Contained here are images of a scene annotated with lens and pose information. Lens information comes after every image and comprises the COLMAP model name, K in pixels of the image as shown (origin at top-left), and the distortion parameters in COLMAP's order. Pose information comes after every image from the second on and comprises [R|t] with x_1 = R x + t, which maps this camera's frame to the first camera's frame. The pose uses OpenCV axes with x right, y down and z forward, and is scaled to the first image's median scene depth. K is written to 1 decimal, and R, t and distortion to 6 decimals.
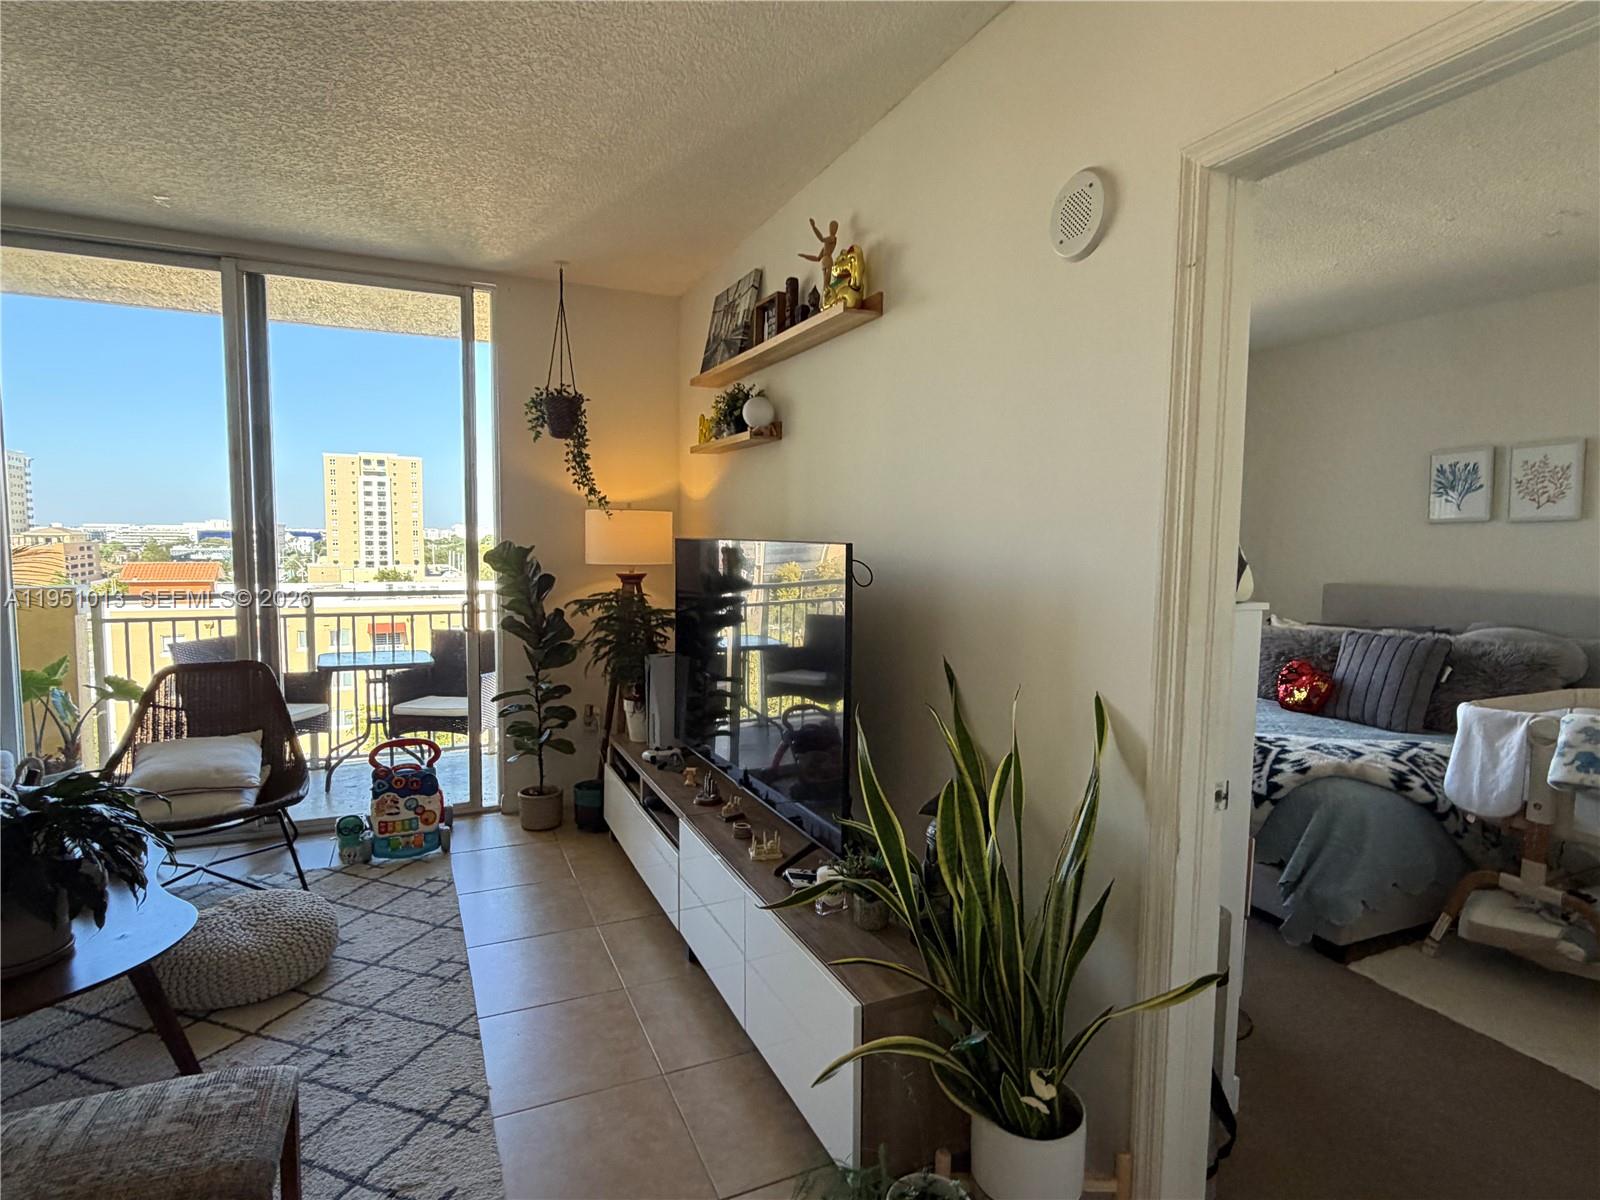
lens RADIAL K [[846.4, 0, 789.2], [0, 846.4, 596.8], [0, 0, 1]] dist [0.000891, 0.000270]
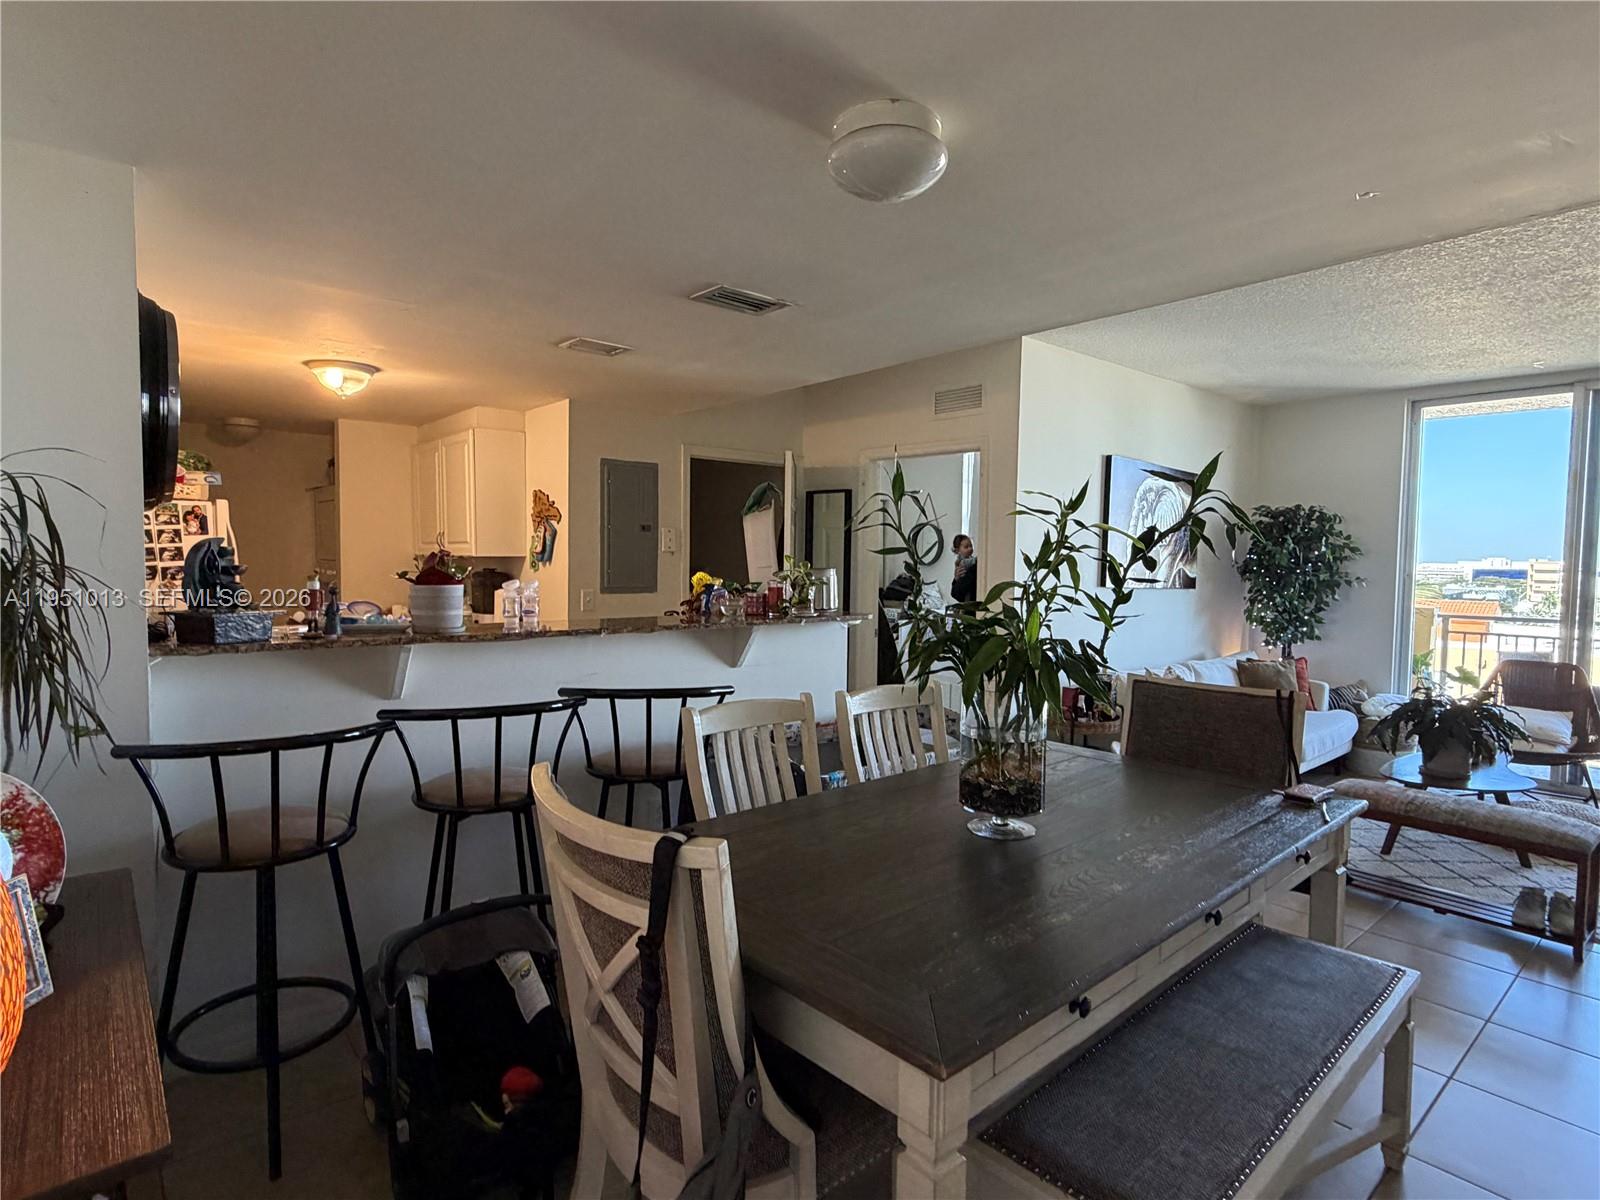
lens RADIAL K [[846.4, 0, 797.8], [0, 846.4, 605.8], [0, 0, 1]] dist [0.000891, 0.000270]
pose [[0.285880, 0.046180, -0.957152, 0.351683], [-0.079131, 0.996564, 0.024447, 0.049118], [0.954993, 0.068751, 0.288552, -0.654145]]
